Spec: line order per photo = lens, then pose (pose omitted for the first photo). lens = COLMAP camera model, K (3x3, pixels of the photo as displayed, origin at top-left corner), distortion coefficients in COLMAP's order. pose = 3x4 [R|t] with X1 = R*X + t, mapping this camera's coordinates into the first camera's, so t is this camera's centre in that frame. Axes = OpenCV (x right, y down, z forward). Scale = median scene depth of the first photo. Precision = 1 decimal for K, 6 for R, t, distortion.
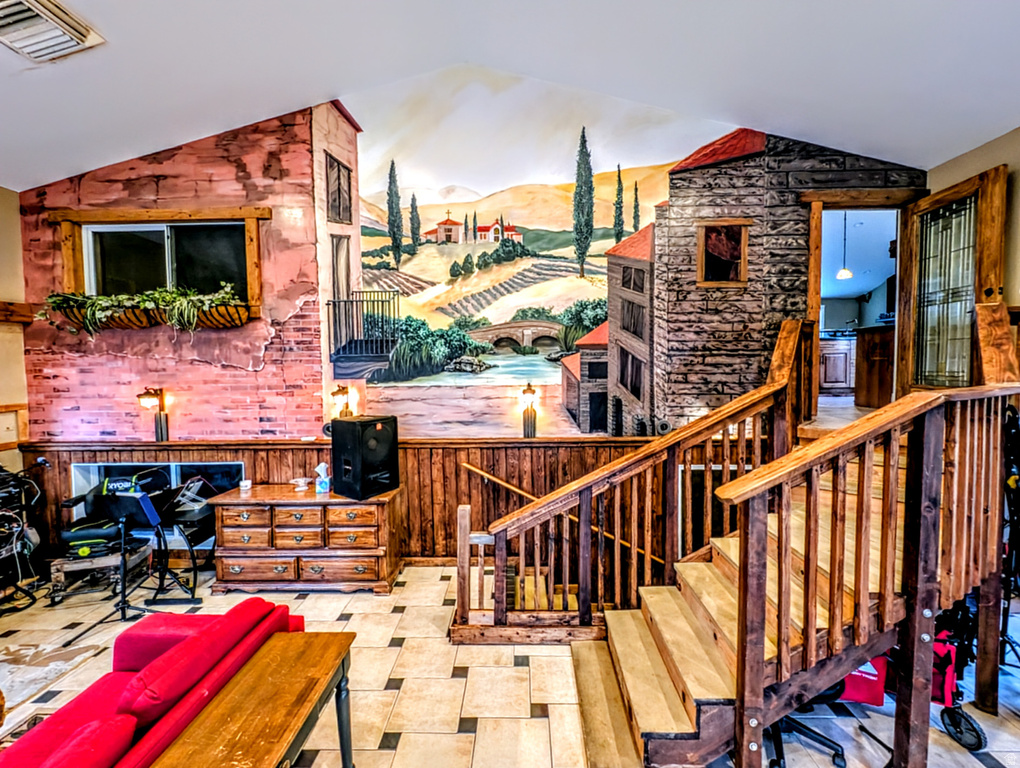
lens RADIAL K [[391.4, 0, 503.1], [0, 391.4, 388.6], [0, 0, 1]] dist [0.006671, -0.003151]
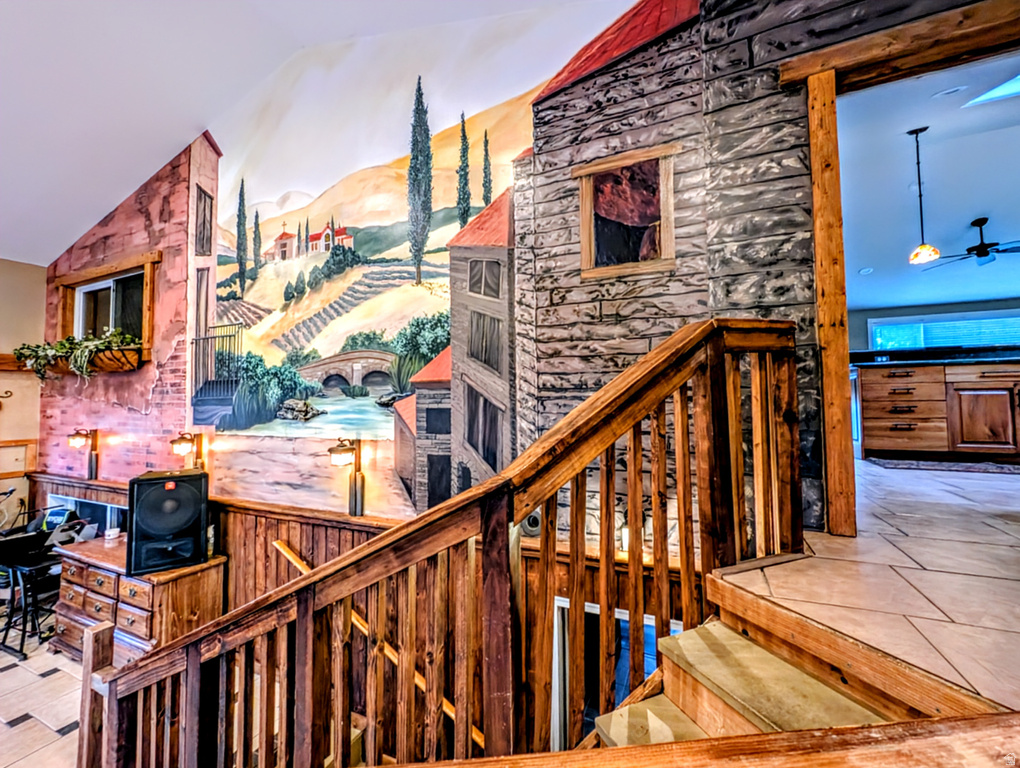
lens RADIAL K [[391.4, 0, 515.5], [0, 391.4, 387.8], [0, 0, 1]] dist [0.006671, -0.003151]
pose [[0.928503, -0.010681, -0.371171, 0.610703], [-0.021237, 0.996422, -0.081801, -0.051957], [0.370716, 0.083835, 0.924955, 0.446158]]
